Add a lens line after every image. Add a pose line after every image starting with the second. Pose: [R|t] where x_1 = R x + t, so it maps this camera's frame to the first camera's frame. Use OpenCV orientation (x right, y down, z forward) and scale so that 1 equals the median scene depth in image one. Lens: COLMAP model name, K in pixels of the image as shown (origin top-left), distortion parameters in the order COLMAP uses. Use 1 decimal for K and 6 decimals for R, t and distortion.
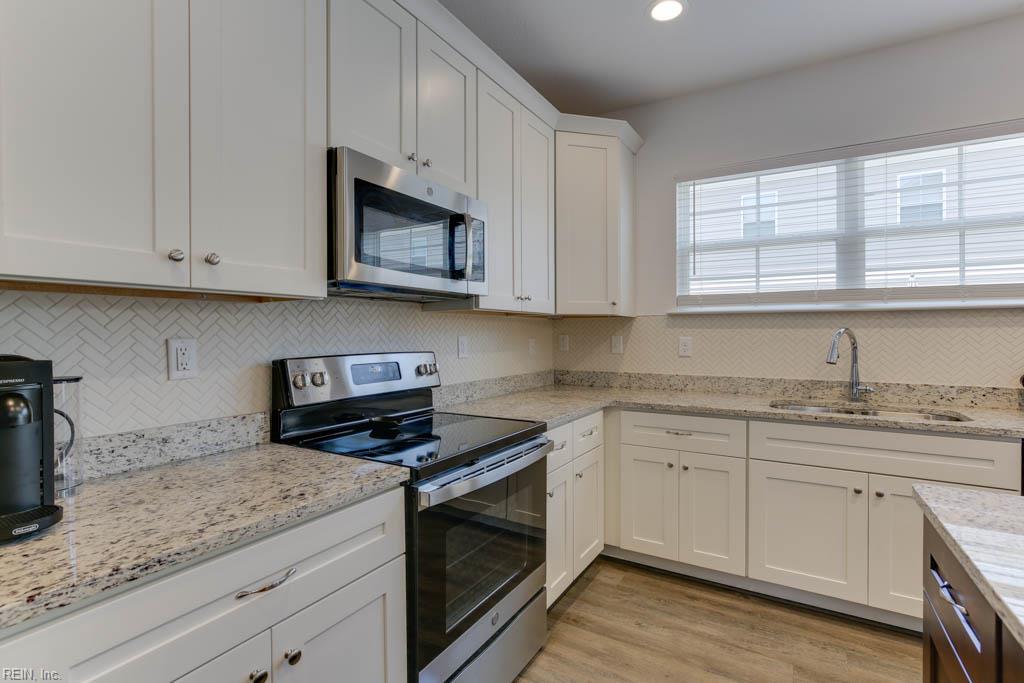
lens RADIAL K [[468.1, 0, 528.7], [0, 468.1, 336.2], [0, 0, 1]] dist [-0.004808, -0.000185]
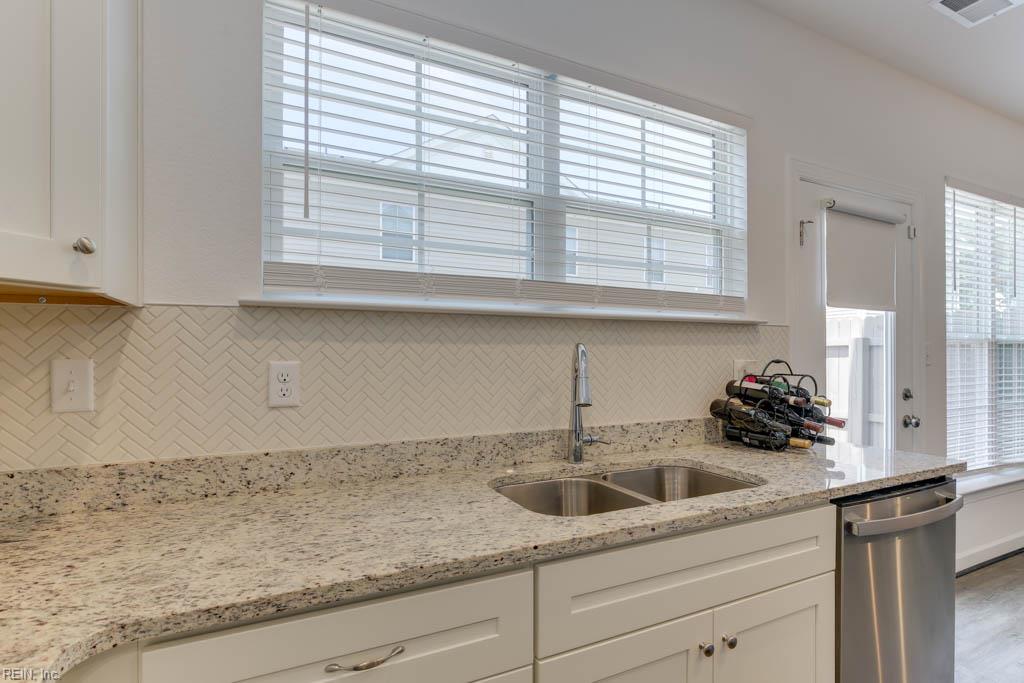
lens RADIAL K [[509.6, 0, 513.0], [0, 509.6, 351.1], [0, 0, 1]] dist [-0.016722, 0.000364]
pose [[0.552656, 0.002000, 0.833407, 0.072085], [0.001213, 0.999994, -0.003204, -0.005804], [-0.833409, 0.002781, 0.552650, 0.624436]]
